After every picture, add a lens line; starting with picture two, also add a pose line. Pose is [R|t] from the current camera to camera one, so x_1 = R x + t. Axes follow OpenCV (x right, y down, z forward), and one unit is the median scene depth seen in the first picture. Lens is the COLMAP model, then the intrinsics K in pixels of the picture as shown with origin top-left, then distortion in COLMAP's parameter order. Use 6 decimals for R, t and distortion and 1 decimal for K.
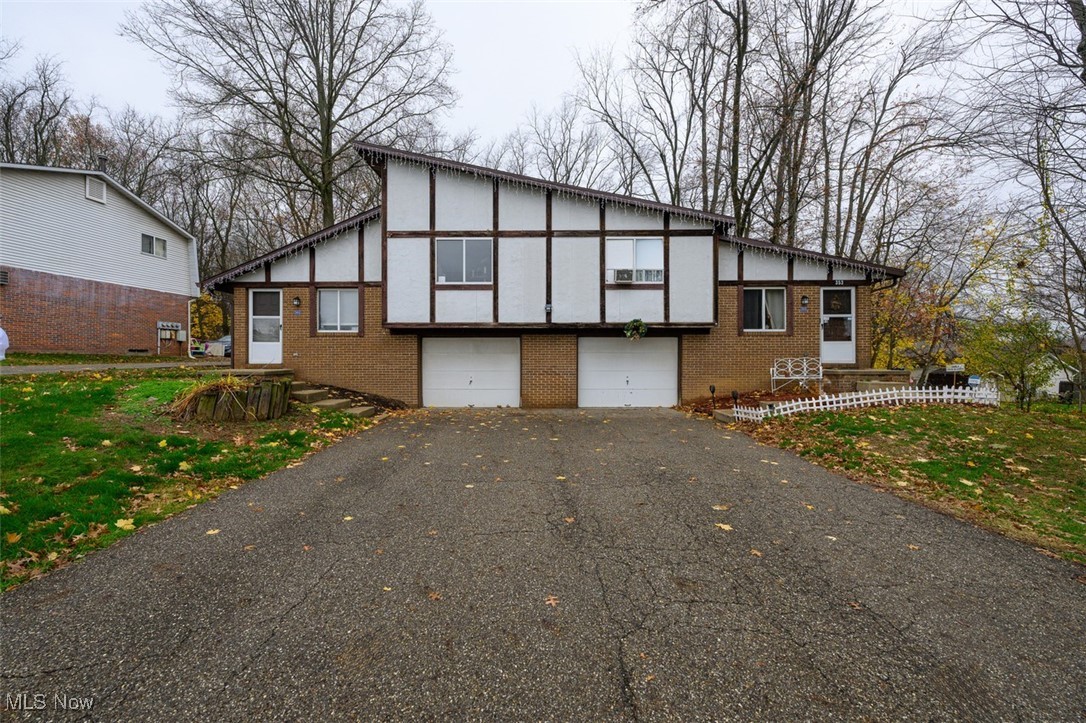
lens RADIAL K [[435.3, 0, 543.0], [0, 435.3, 361.5], [0, 0, 1]] dist [0.000306, 0.000019]
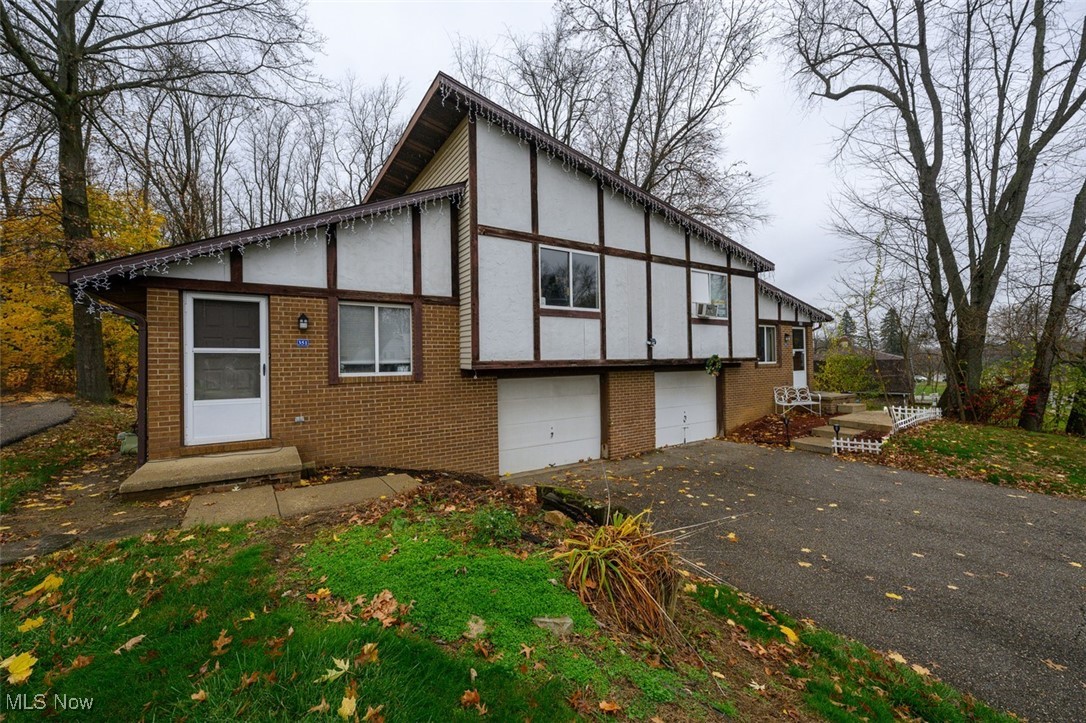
lens RADIAL K [[435.3, 0, 543.0], [0, 435.3, 361.5], [0, 0, 1]] dist [0.000306, 0.000019]
pose [[0.827223, -0.013228, 0.561719, -0.650925], [0.020201, 0.999777, -0.006206, -0.082591], [-0.561511, 0.016481, 0.827305, 0.394187]]
